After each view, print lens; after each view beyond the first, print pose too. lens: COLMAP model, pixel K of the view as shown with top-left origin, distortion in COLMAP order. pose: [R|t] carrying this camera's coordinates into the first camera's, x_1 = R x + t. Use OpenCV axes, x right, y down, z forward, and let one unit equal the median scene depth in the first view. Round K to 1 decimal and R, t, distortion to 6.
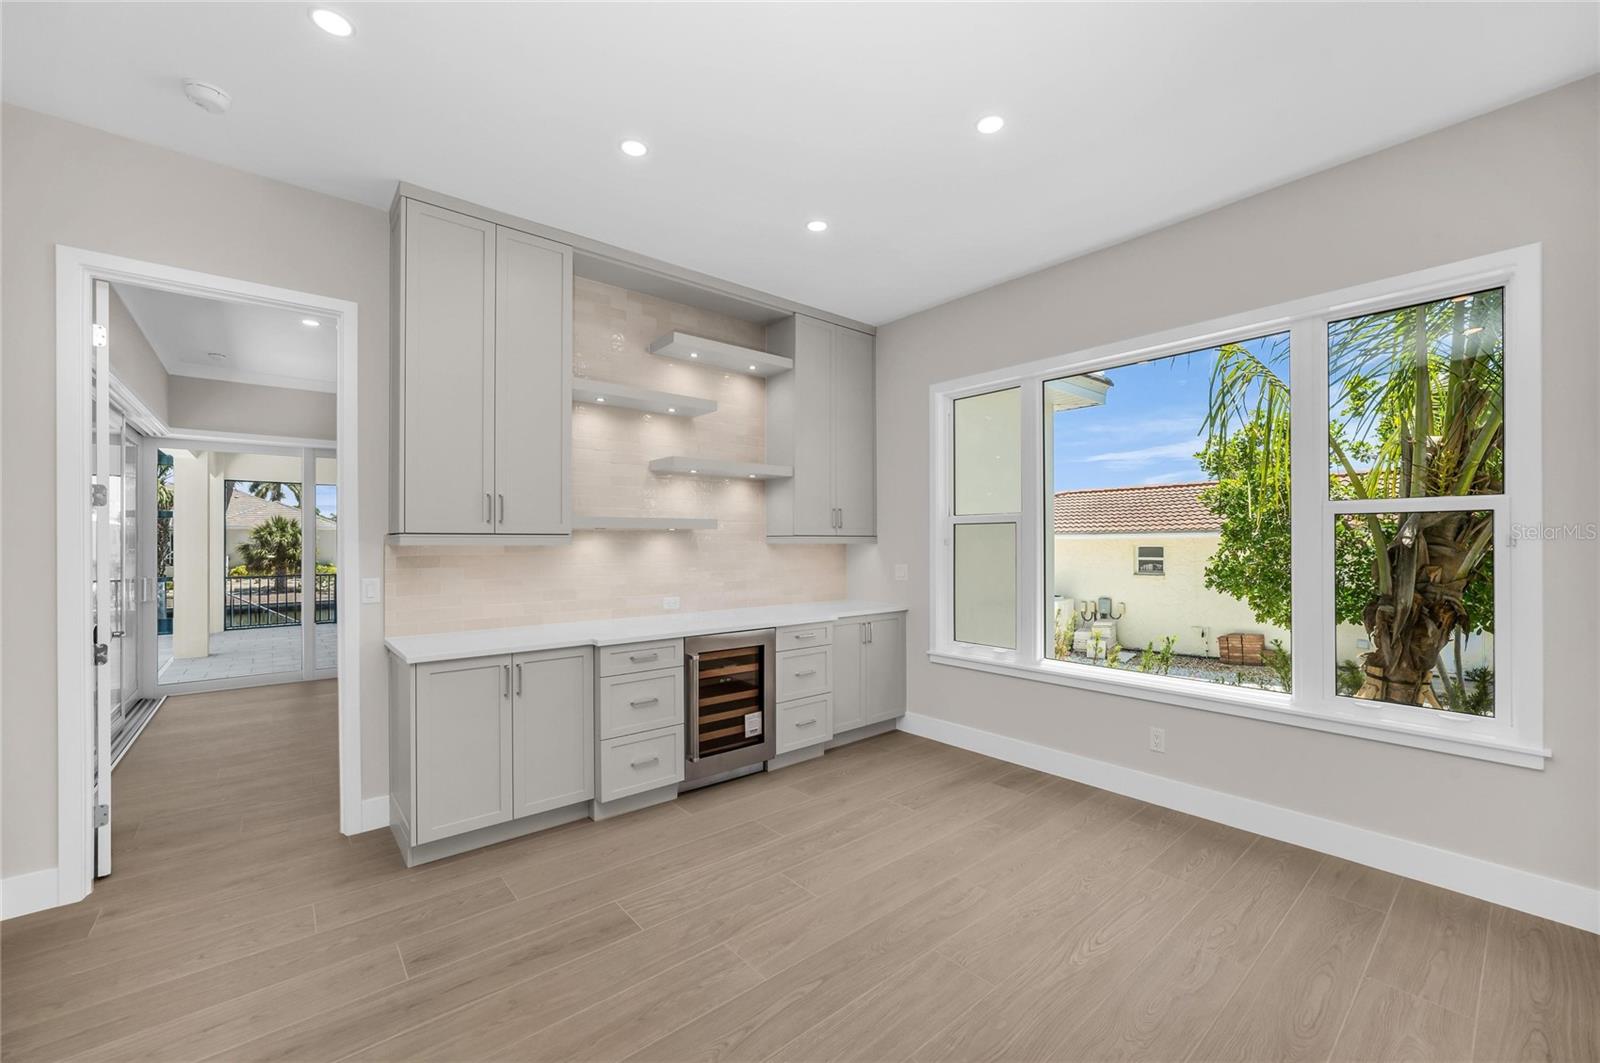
lens RADIAL K [[640.4, 0, 806.0], [0, 640.4, 538.6], [0, 0, 1]] dist [-0.022977, 0.009886]
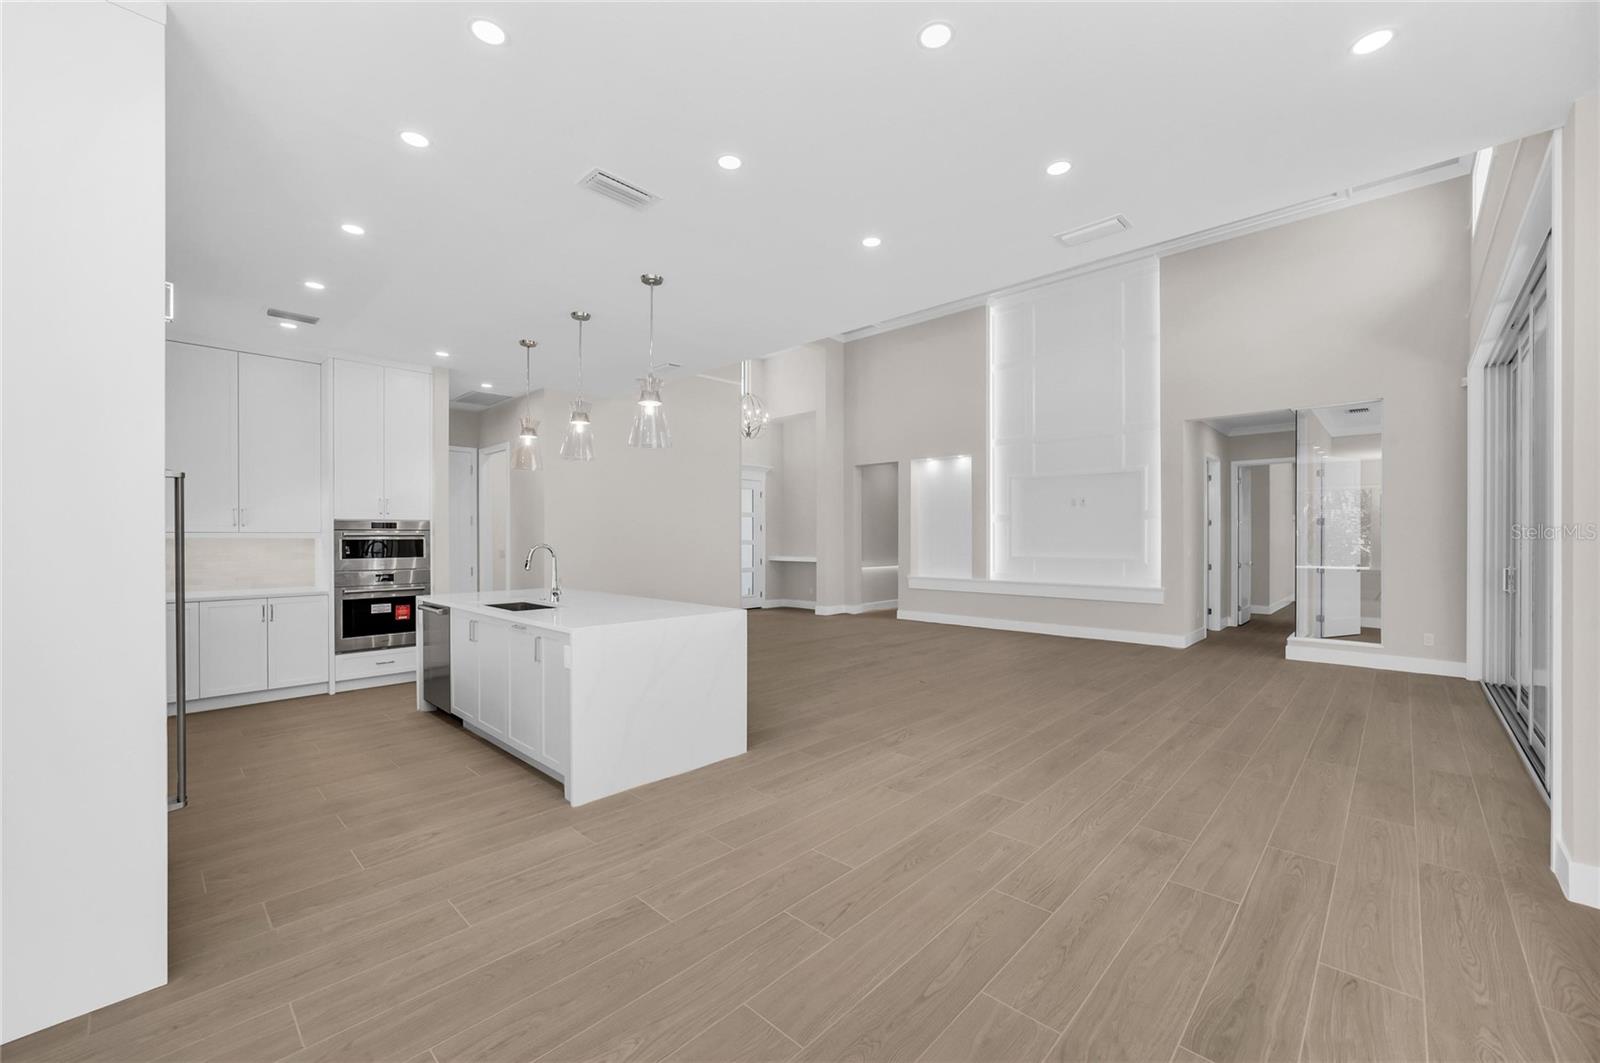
lens RADIAL K [[640.4, 0, 806.0], [0, 640.4, 538.6], [0, 0, 1]] dist [-0.022977, 0.009886]
pose [[-0.994288, 0.002974, -0.106692, 0.152019], [0.003330, 0.999989, -0.003153, 0.005410], [0.106681, -0.003490, -0.994287, 0.972691]]
